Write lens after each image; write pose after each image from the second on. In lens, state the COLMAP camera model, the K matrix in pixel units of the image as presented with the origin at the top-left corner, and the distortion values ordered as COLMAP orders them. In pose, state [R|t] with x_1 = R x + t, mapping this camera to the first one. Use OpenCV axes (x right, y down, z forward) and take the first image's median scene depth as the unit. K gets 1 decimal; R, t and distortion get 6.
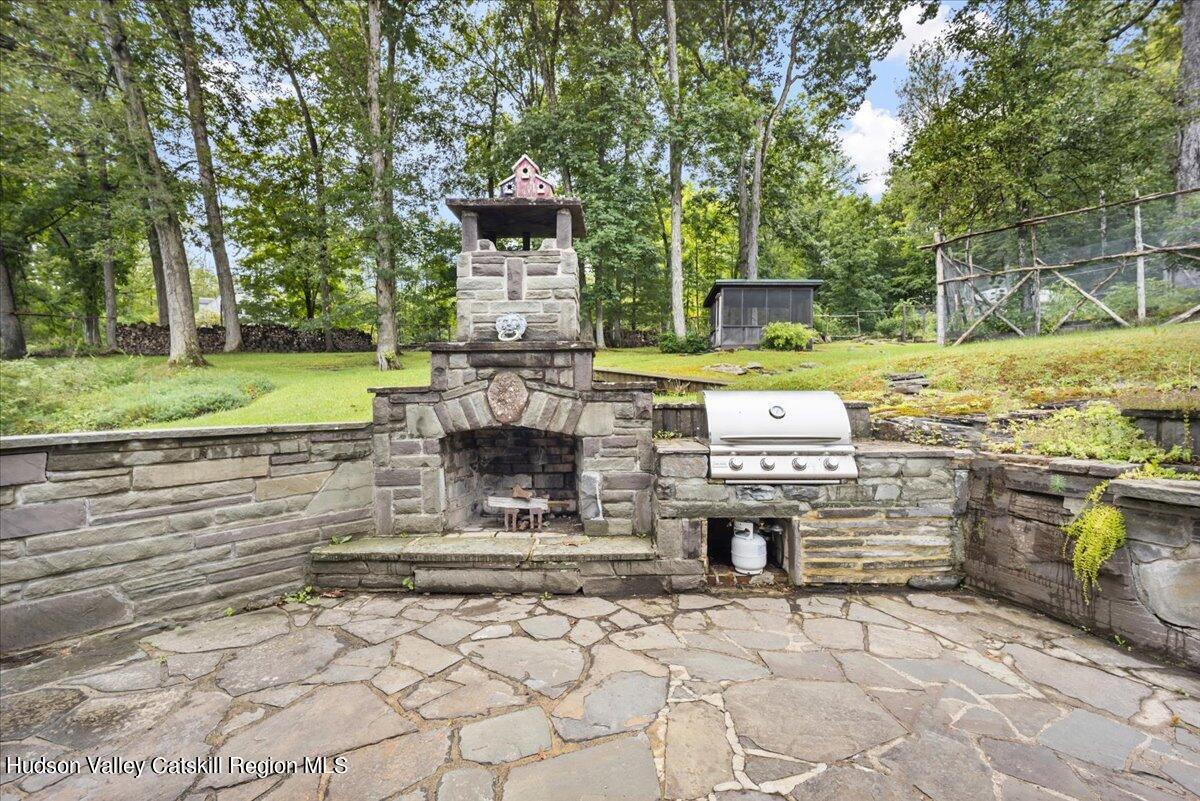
lens RADIAL K [[522.4, 0, 598.2], [0, 522.4, 397.5], [0, 0, 1]] dist [-0.012393, 0.001744]
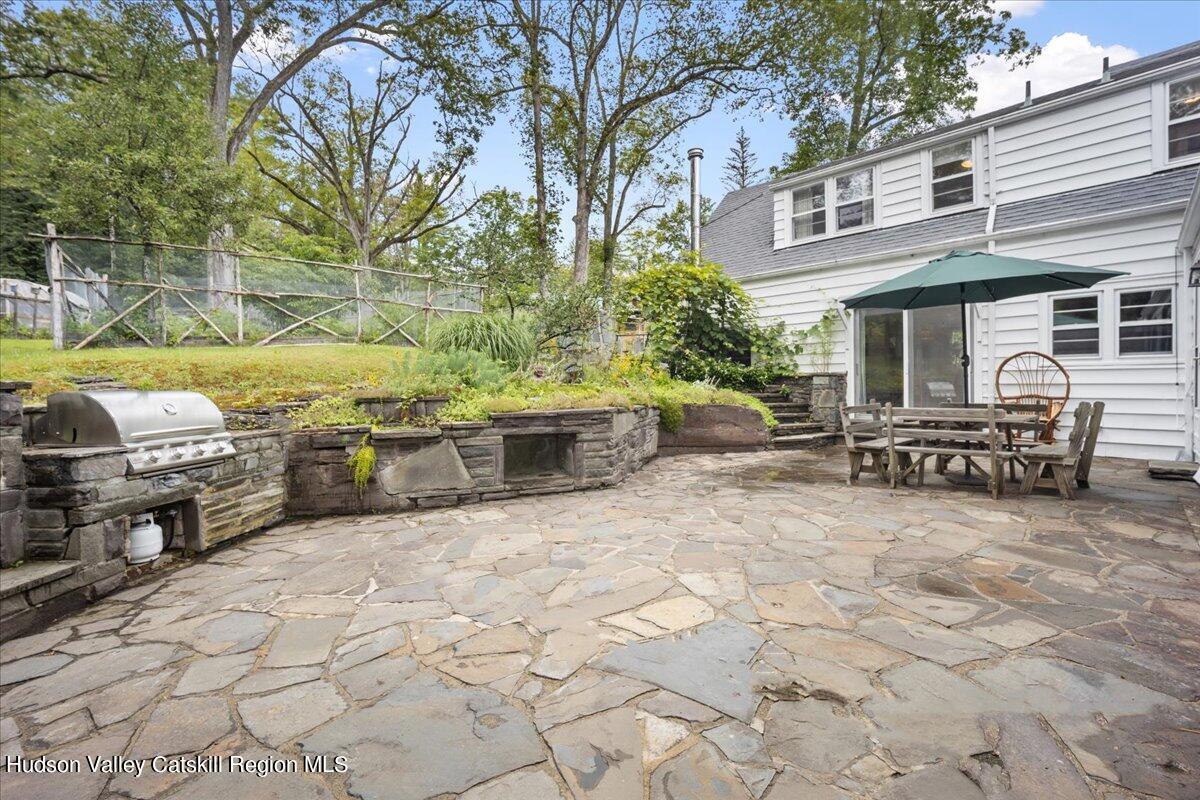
lens RADIAL K [[522.4, 0, 600.0], [0, 522.4, 391.8], [0, 0, 1]] dist [-0.012393, 0.001744]
pose [[0.025537, -0.006624, 0.999652, -0.790620], [0.029553, 0.999546, 0.005868, 0.011752], [-0.999237, 0.029393, 0.025722, 0.036352]]
